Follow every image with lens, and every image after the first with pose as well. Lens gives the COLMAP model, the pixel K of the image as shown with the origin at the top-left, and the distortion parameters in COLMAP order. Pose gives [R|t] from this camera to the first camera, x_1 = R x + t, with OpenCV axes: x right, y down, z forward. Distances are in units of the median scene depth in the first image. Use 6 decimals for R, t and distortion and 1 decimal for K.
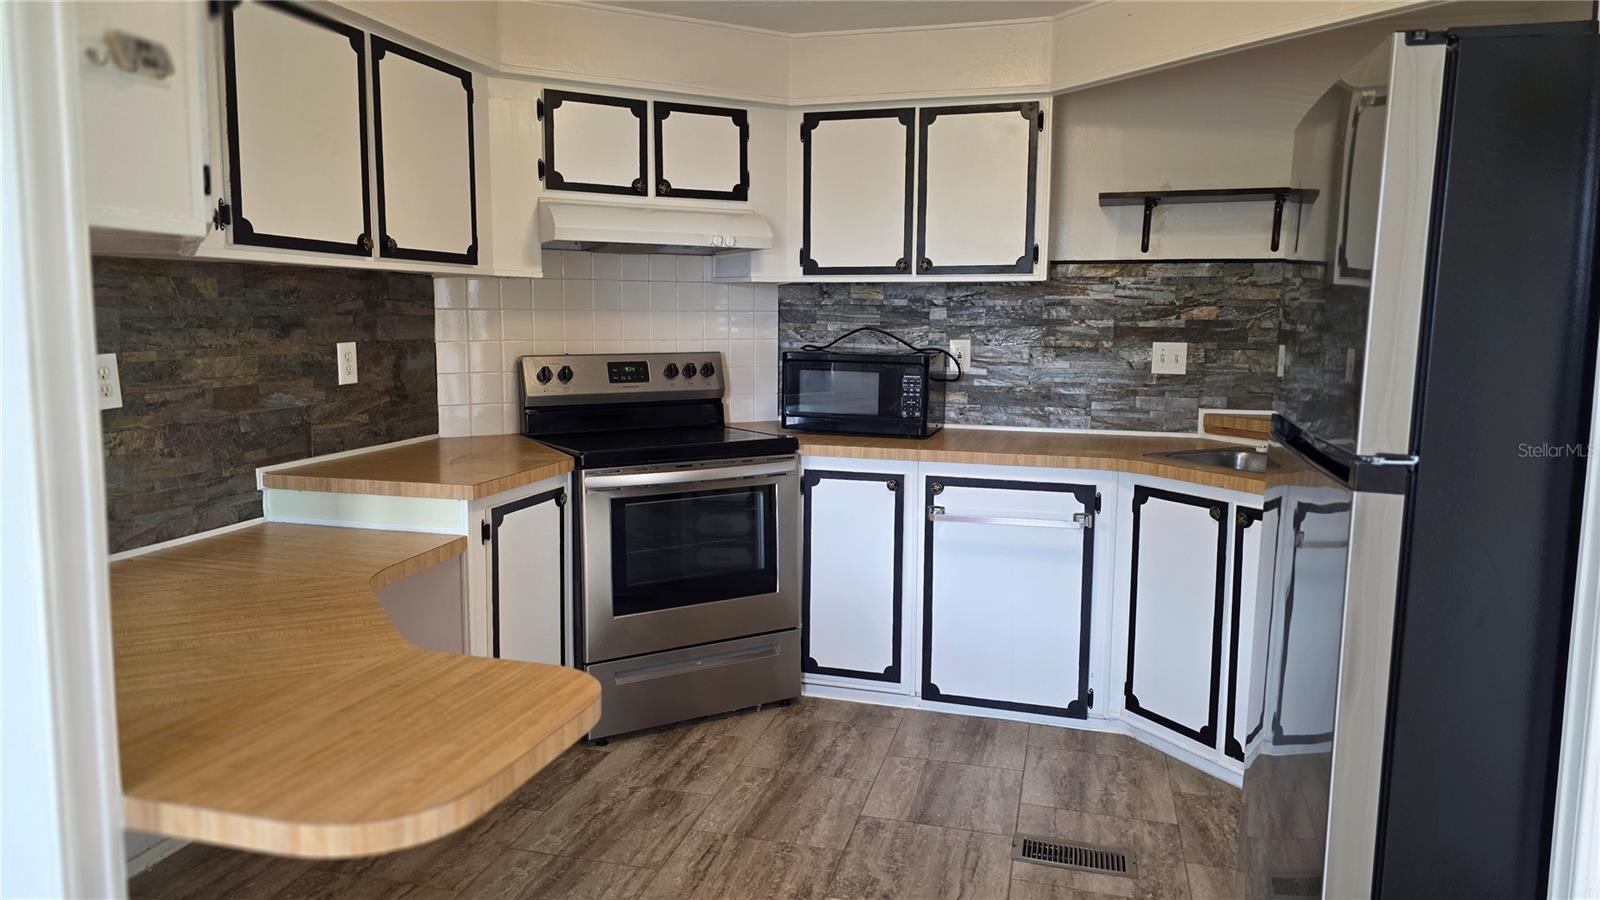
lens RADIAL K [[1104.2, 0, 800.0], [0, 1104.2, 450.0], [0, 0, 1]] dist [0.076175, -0.000573]
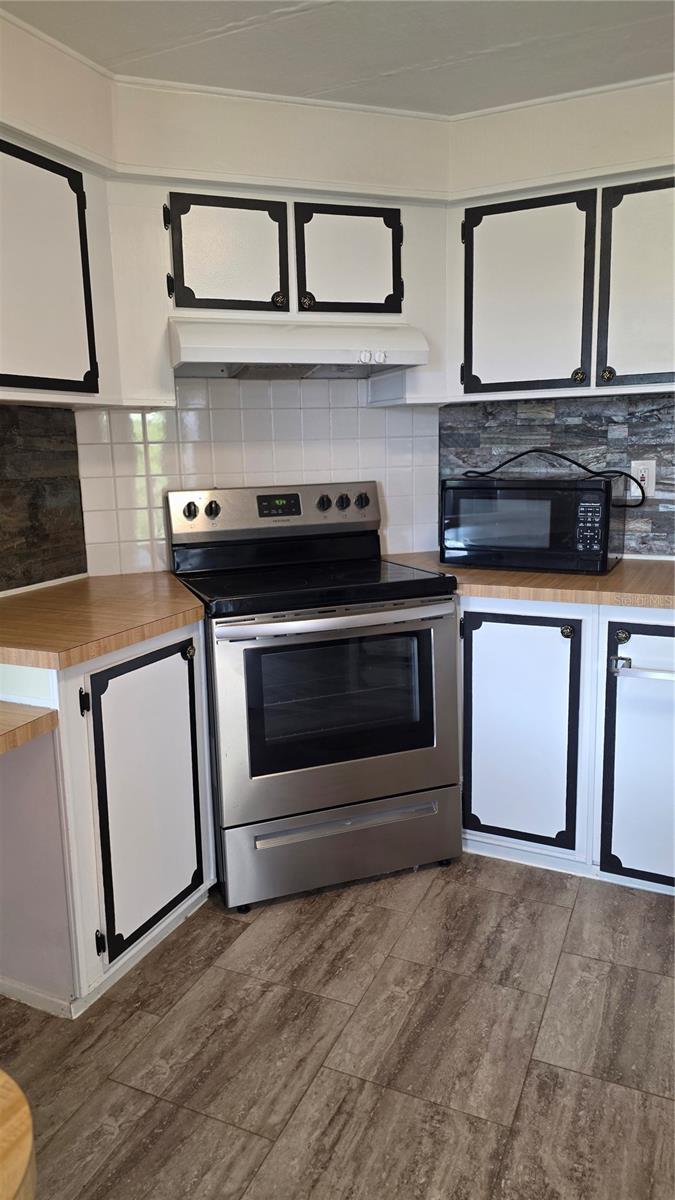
lens RADIAL K [[804.1, 0, 336.6], [0, 804.1, 588.3], [0, 0, 1]] dist [0.066636, -0.074589]
pose [[0.985660, -0.001071, -0.168741, 0.012273], [0.009809, 0.998653, 0.050957, -0.035938], [0.168460, -0.051882, 0.984342, 0.344309]]
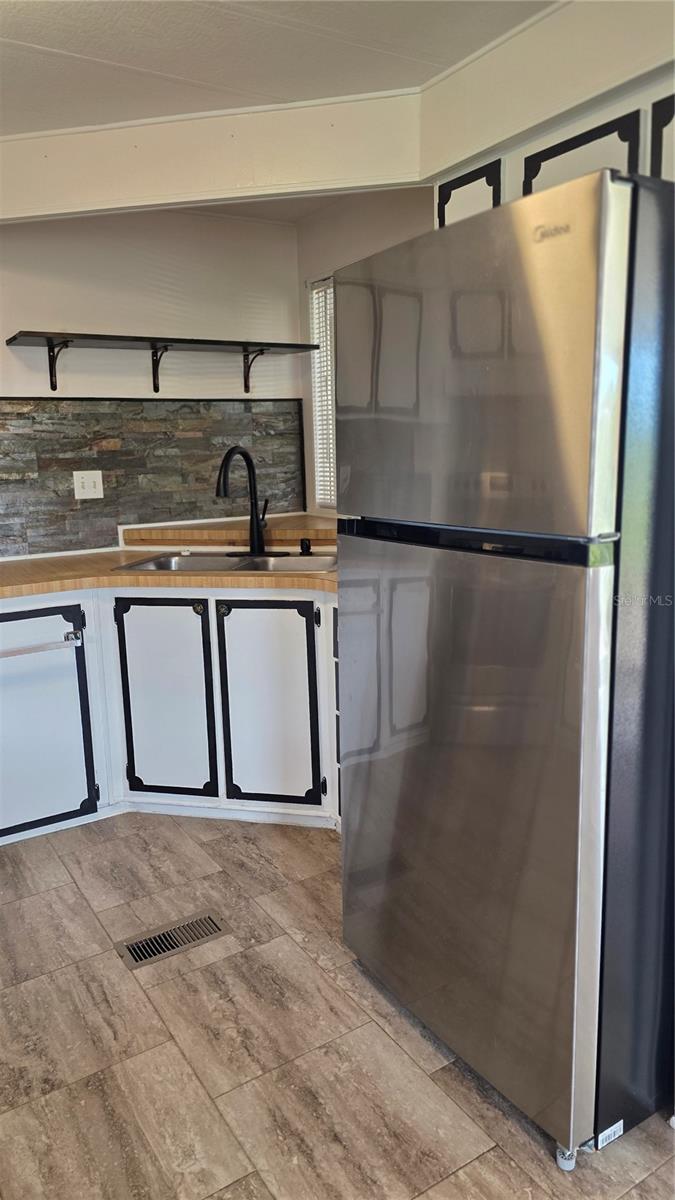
lens RADIAL K [[810.8, 0, 337.5], [0, 810.8, 600.0], [0, 0, 1]] dist [0.071043, -0.066058]
pose [[0.669615, -0.169768, 0.723045, -0.136771], [0.131256, 0.985252, 0.109776, -0.025563], [-0.731018, 0.021397, 0.682022, 0.255243]]
